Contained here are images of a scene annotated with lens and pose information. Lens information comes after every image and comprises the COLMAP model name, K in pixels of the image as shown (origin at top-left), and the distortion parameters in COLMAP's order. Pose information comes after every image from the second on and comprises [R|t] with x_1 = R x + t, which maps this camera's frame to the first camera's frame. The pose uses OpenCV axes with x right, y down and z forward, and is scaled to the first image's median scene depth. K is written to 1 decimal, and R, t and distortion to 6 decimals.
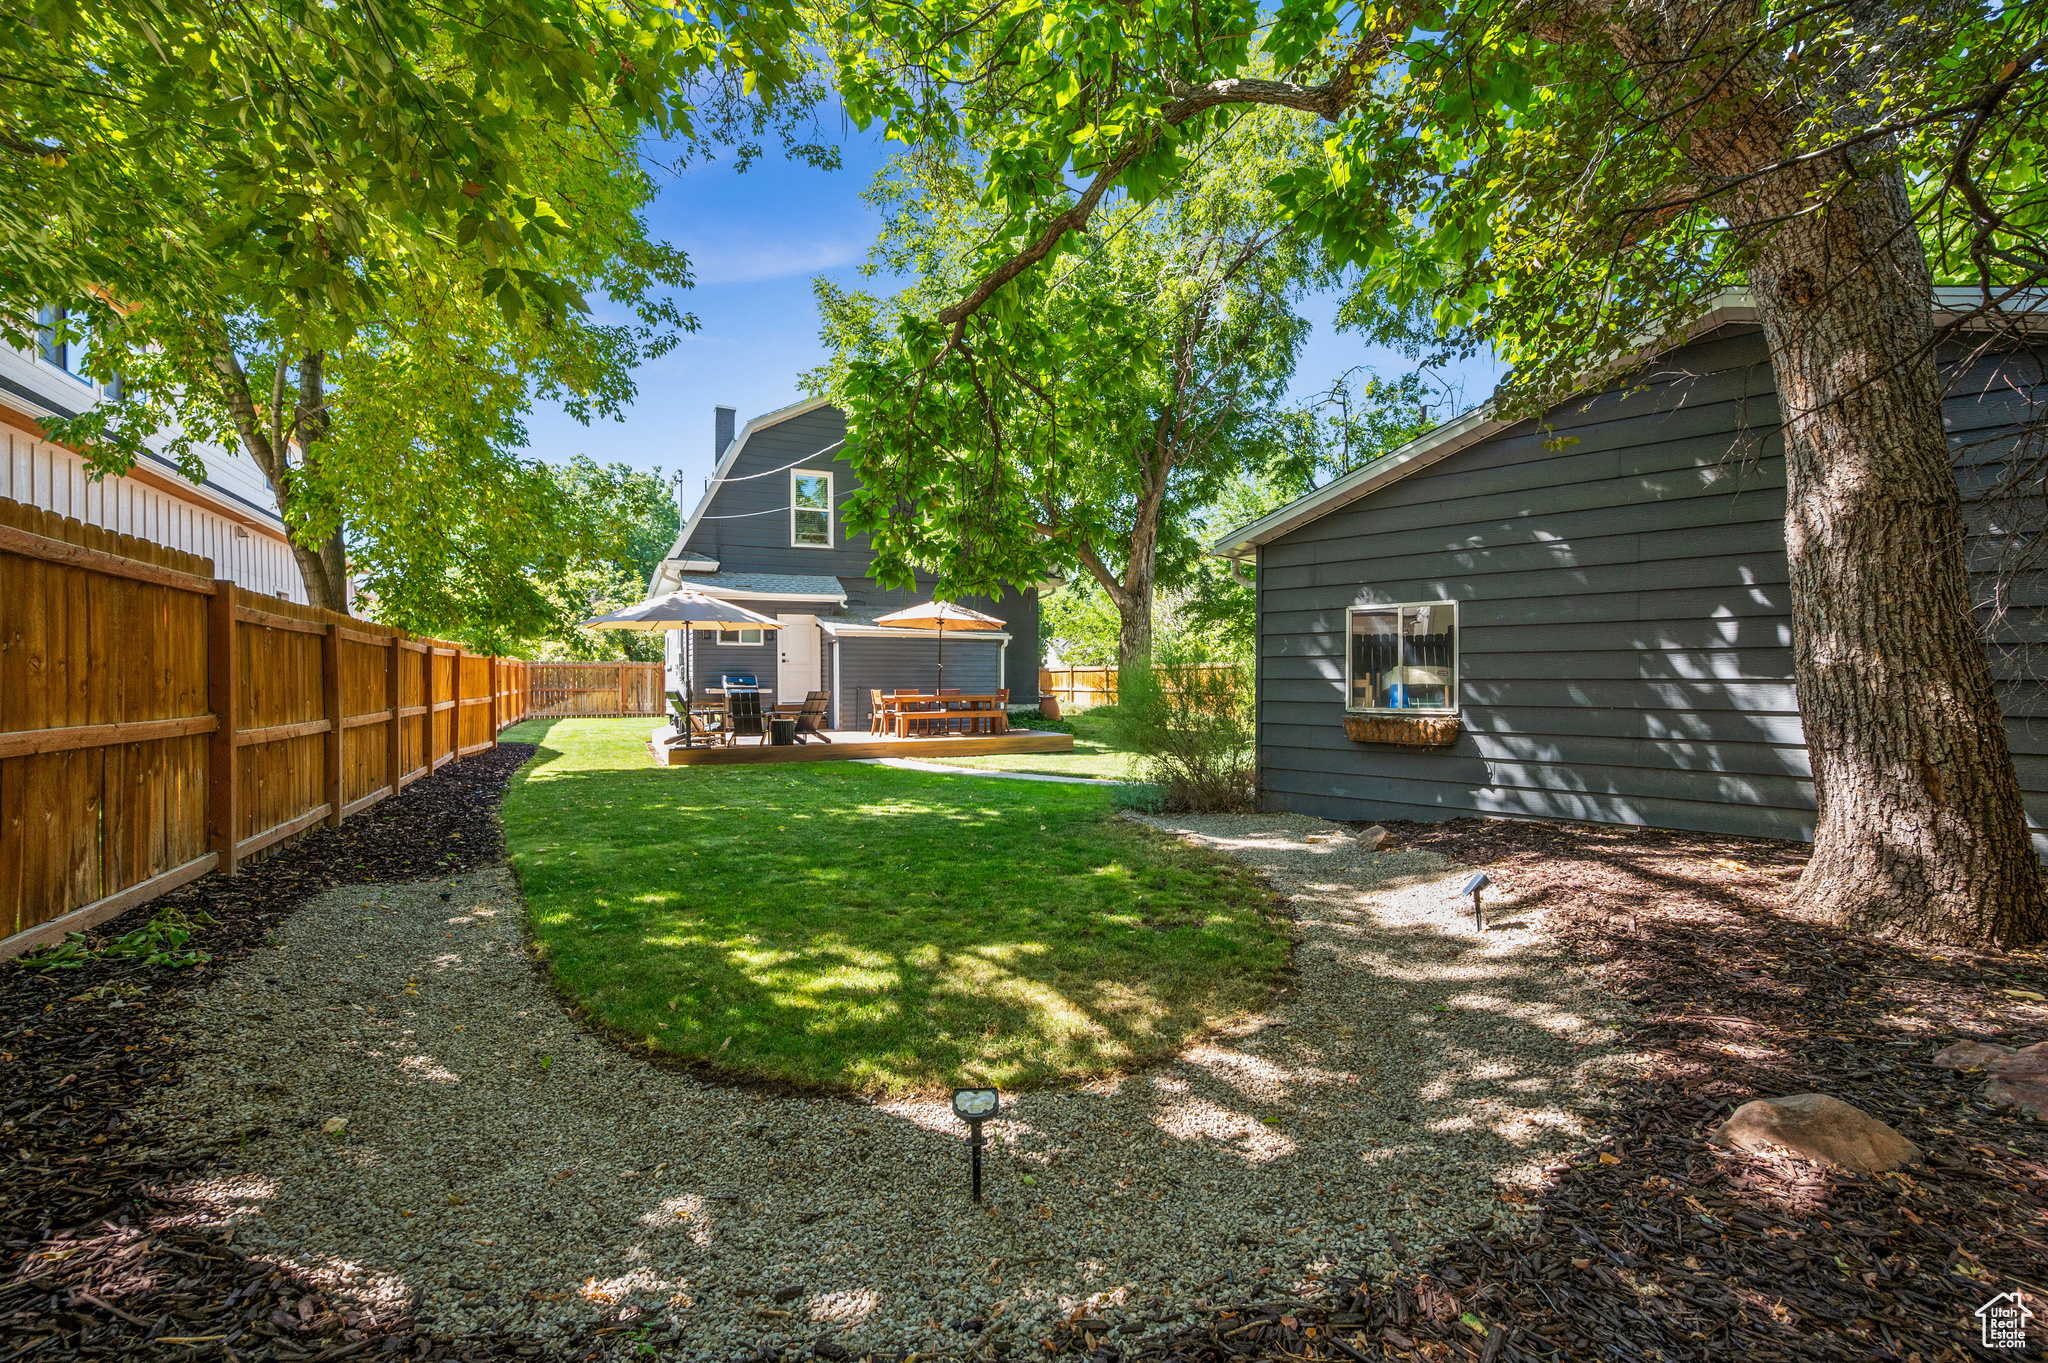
lens RADIAL K [[819.8, 0, 1039.1], [0, 819.8, 685.4], [0, 0, 1]] dist [0.000377, -0.000144]
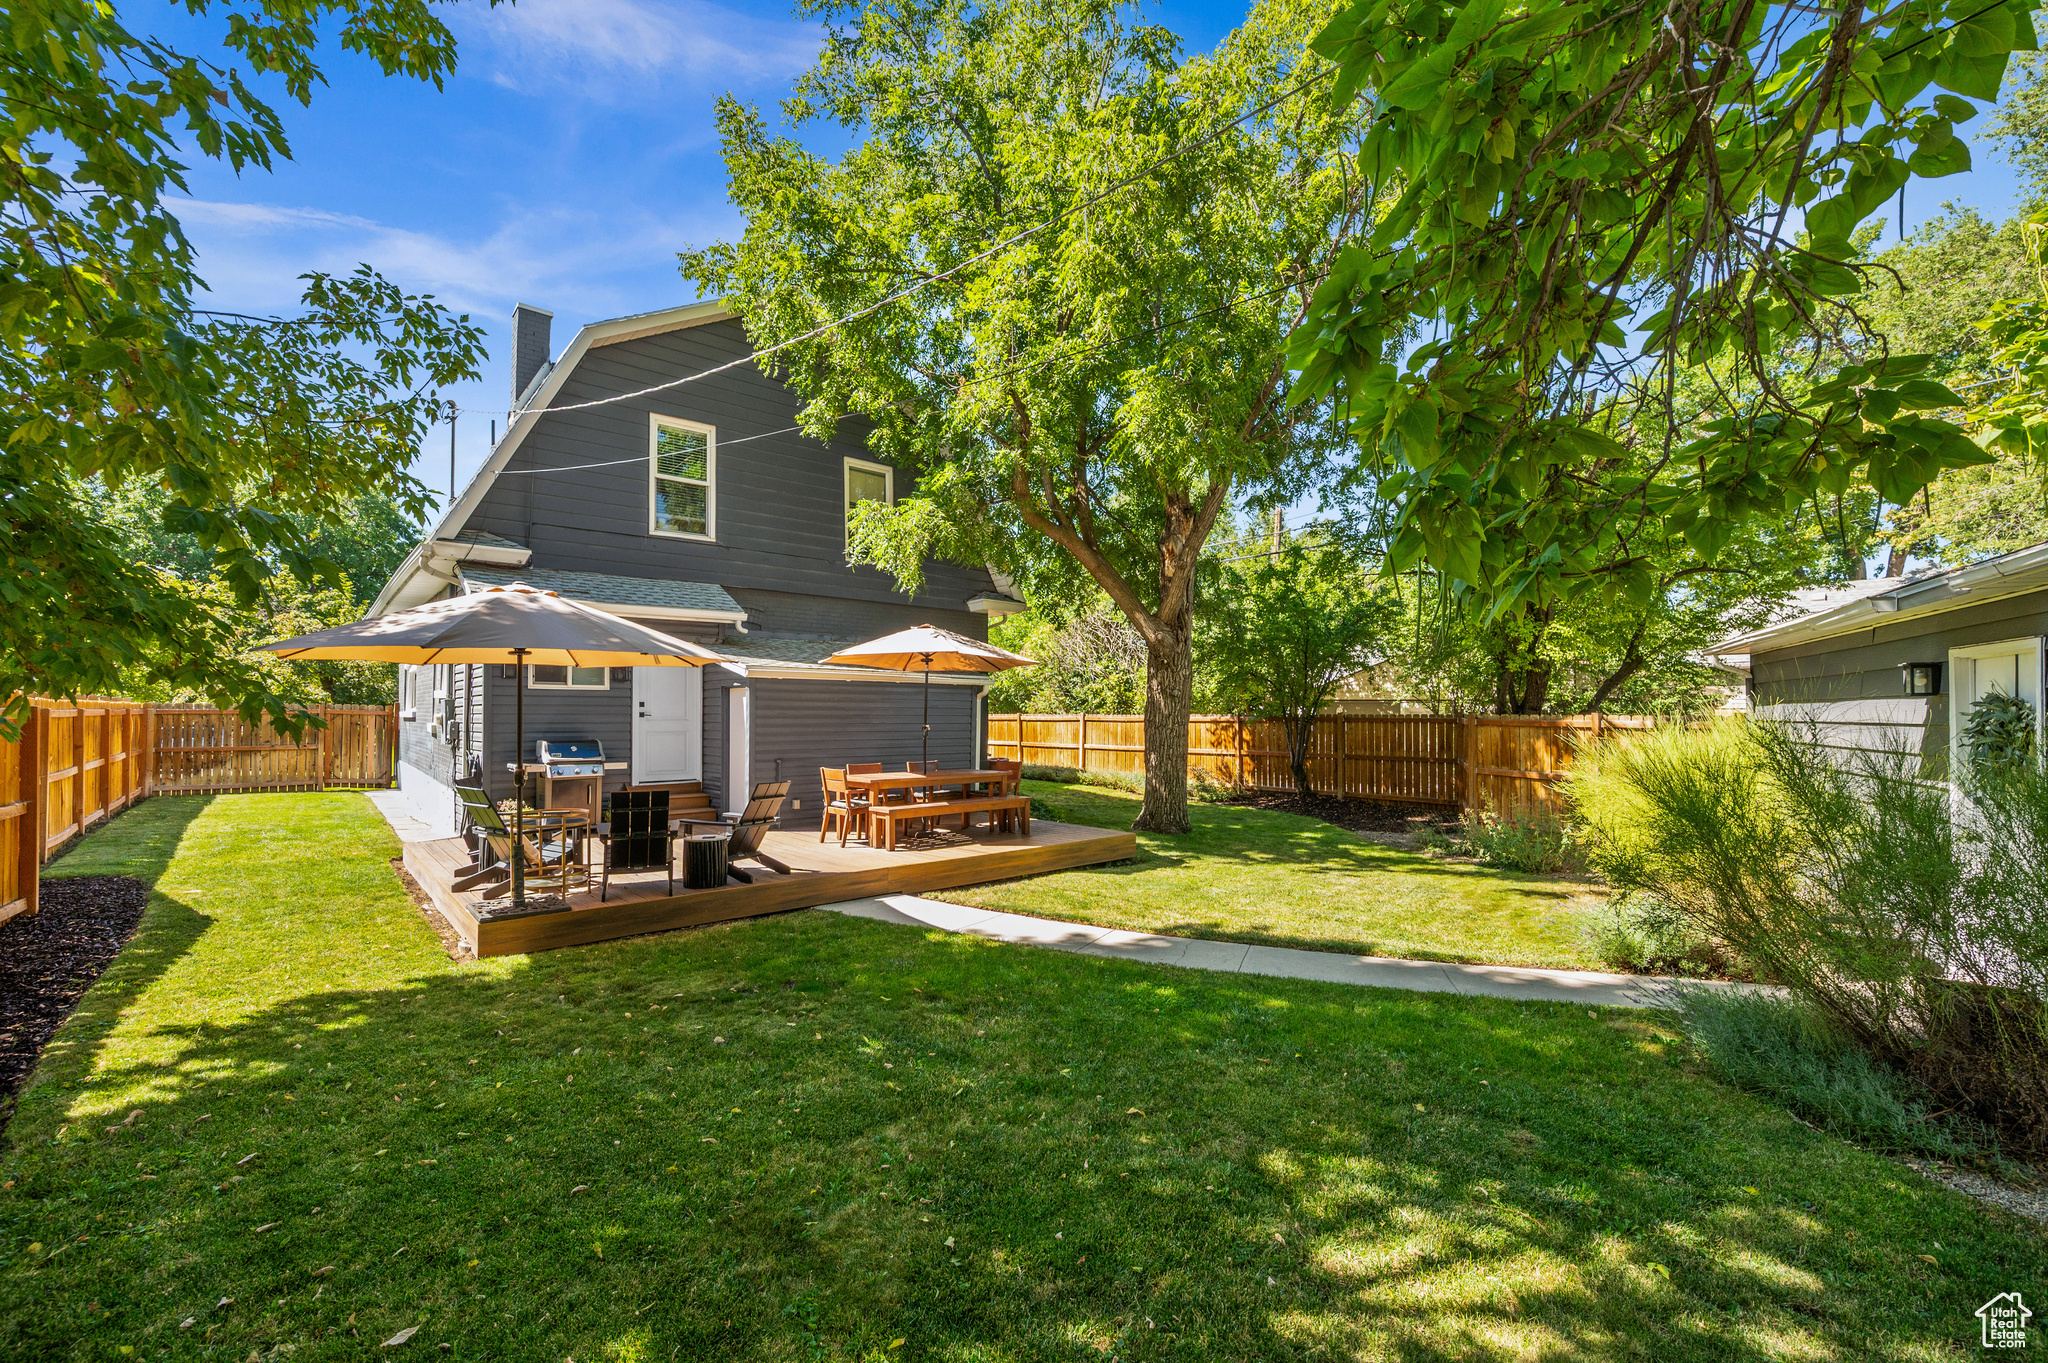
lens RADIAL K [[828.7, 0, 1024.5], [0, 828.7, 711.2], [0, 0, 1]] dist [-0.001779, 0.000017]
pose [[0.970035, 0.008552, 0.242815, -0.185151], [-0.005129, 0.999878, -0.014725, -0.025221], [-0.242912, 0.013038, 0.969961, 0.323394]]
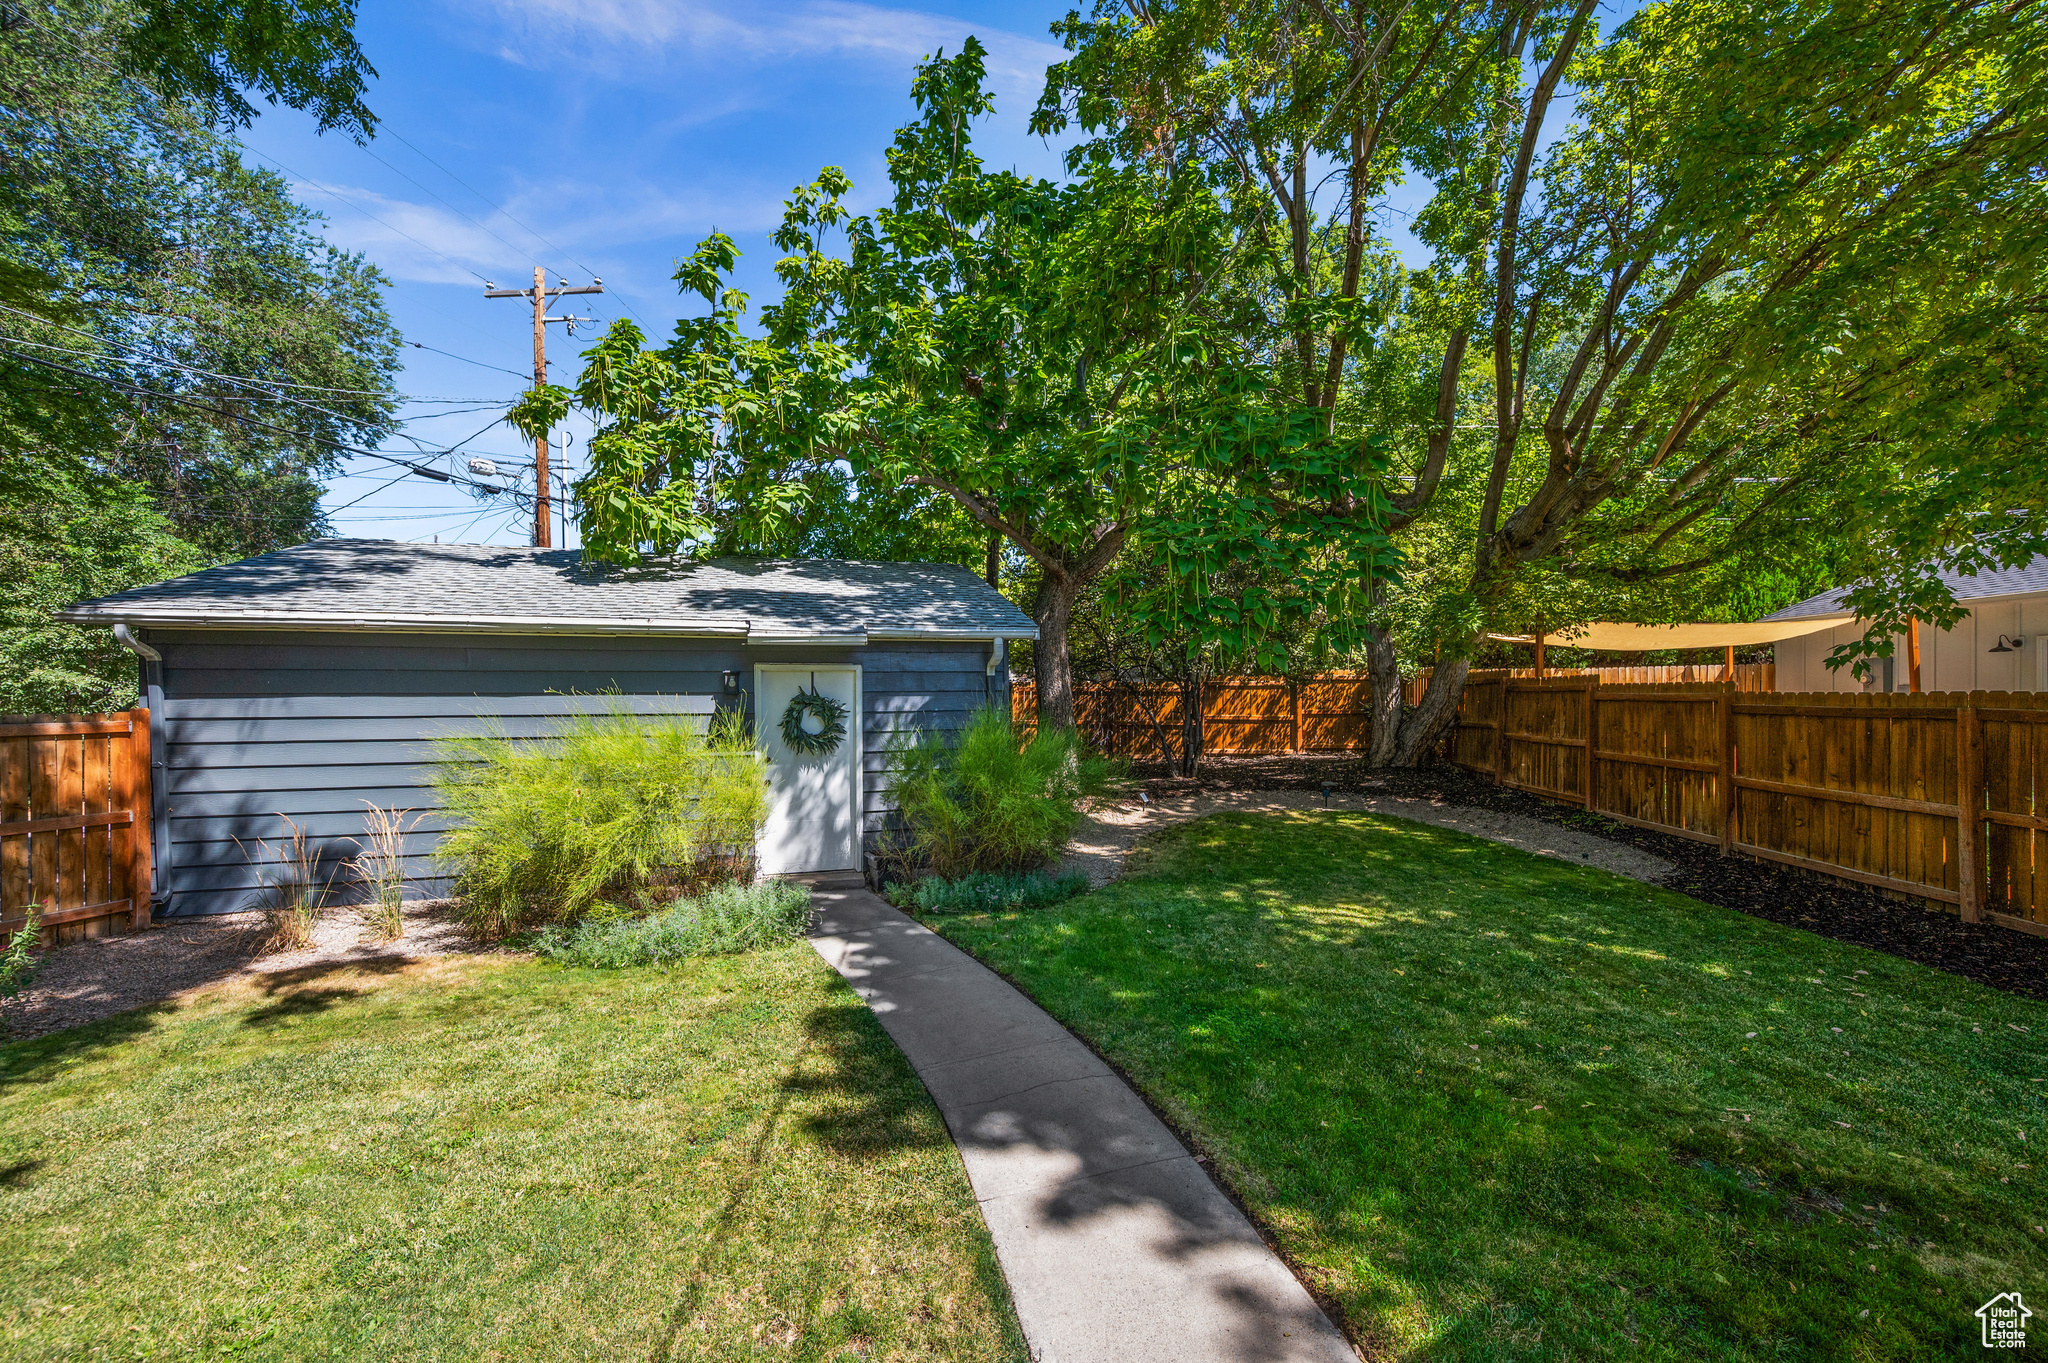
lens RADIAL K [[789.8, 0, 1037.9], [0, 789.8, 681.8], [0, 0, 1]] dist [0.044025, 0.000029]
pose [[-0.857331, 0.023941, 0.514208, -0.151431], [0.013905, 0.999630, -0.023357, -0.032101], [-0.514578, -0.012875, -0.857347, 0.833077]]
